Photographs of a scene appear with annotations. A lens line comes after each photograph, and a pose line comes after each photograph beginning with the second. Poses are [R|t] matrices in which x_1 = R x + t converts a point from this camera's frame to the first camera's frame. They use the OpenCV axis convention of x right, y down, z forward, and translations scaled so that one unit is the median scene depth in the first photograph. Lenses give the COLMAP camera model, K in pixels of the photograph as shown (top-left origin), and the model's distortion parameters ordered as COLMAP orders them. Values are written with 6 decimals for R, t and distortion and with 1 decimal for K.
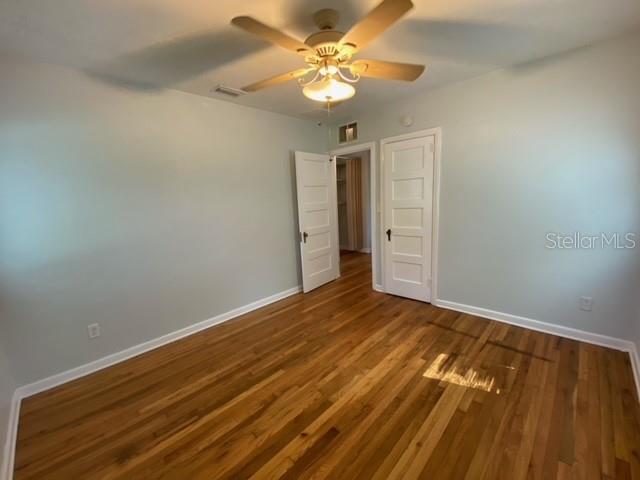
lens RADIAL K [[260.2, 0, 320.0], [0, 260.2, 240.0], [0, 0, 1]] dist [0.027091, -0.021105]
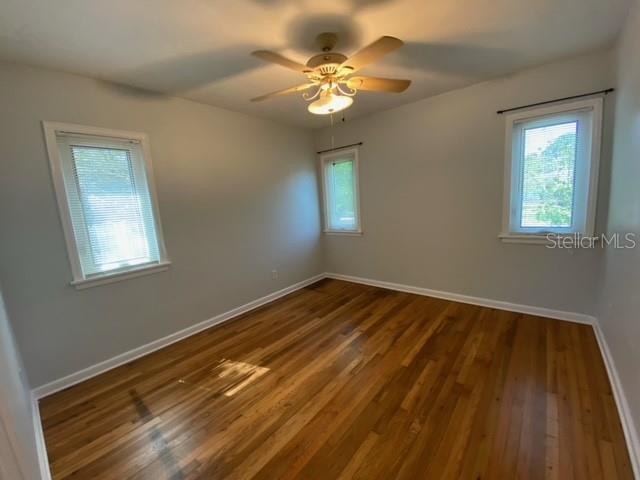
lens RADIAL K [[259.9, 0, 319.2], [0, 259.9, 244.5], [0, 0, 1]] dist [0.018779, -0.018878]
pose [[-0.990233, 0.126947, -0.057646, 0.178878], [0.100603, 0.936846, 0.334960, -0.297232], [0.096528, 0.325889, -0.940467, 1.799767]]
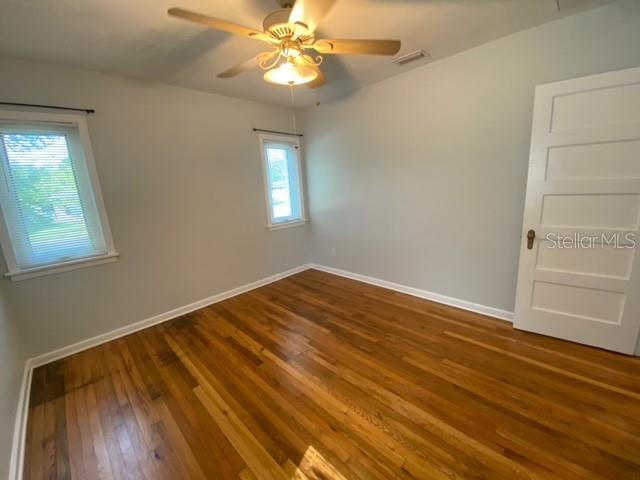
lens RADIAL K [[260.2, 0, 320.0], [0, 260.2, 240.0], [0, 0, 1]] dist [0.027091, -0.021105]
pose [[-0.000506, 0.261649, -0.965163, 0.898374], [-0.109469, 0.959348, 0.260130, -0.198334], [0.993990, 0.105787, 0.028157, 0.910425]]
